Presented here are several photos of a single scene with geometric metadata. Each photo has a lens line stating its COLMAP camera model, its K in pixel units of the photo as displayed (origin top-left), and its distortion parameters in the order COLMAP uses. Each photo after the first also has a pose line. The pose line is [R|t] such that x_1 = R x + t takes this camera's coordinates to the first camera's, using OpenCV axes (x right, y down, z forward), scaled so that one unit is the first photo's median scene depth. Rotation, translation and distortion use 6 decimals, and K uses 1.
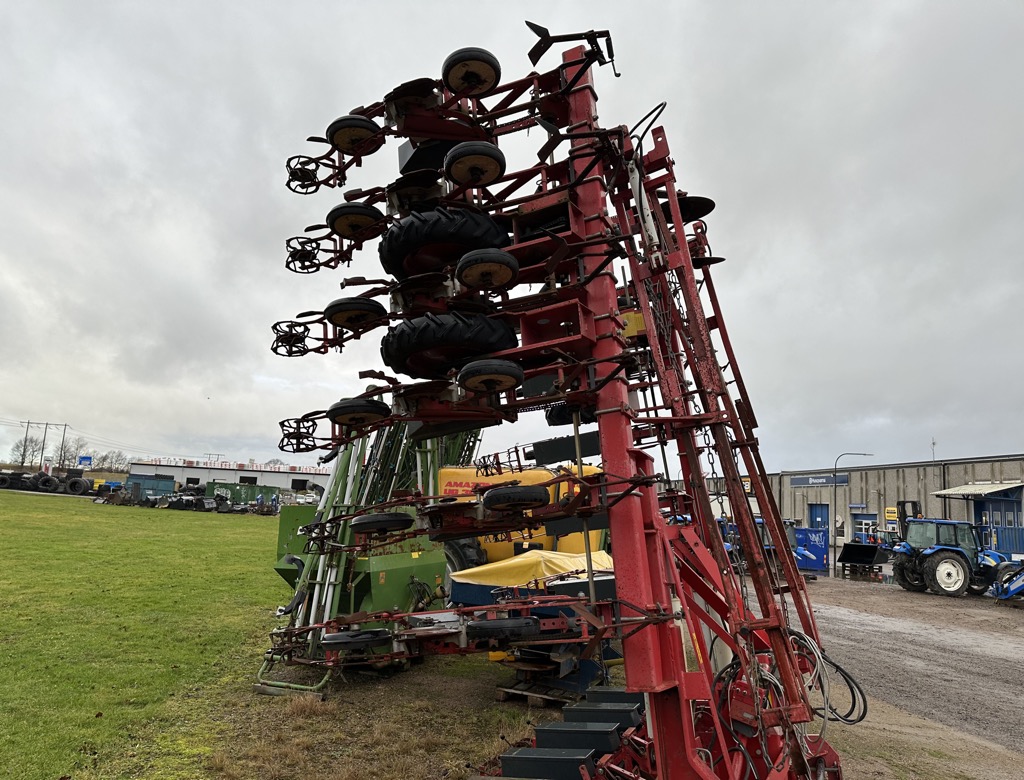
lens RADIAL K [[732.3, 0, 512.0], [0, 732.3, 390.0], [0, 0, 1]] dist [-0.008907, -0.002085]
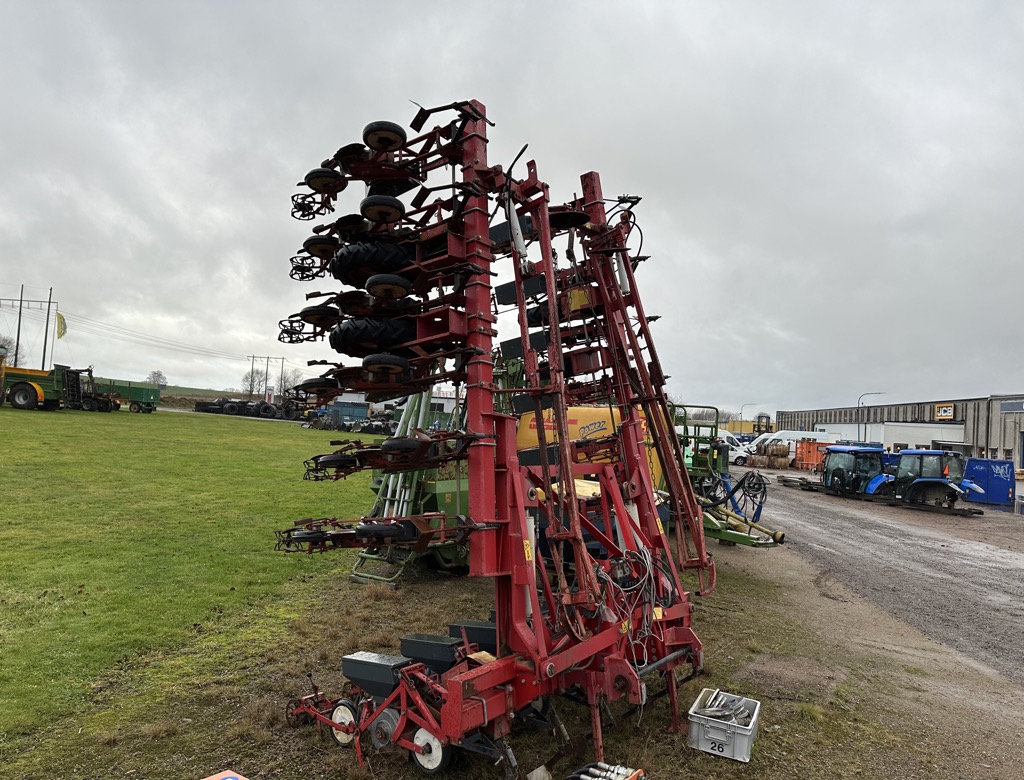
lens RADIAL K [[718.2, 0, 507.4], [0, 718.2, 390.7], [0, 0, 1]] dist [0.038009, -0.056691]
pose [[0.969681, -0.007660, -0.244253, 0.410392], [0.032391, 0.994719, 0.097394, -0.071398], [0.242217, -0.102353, 0.964808, -0.243897]]
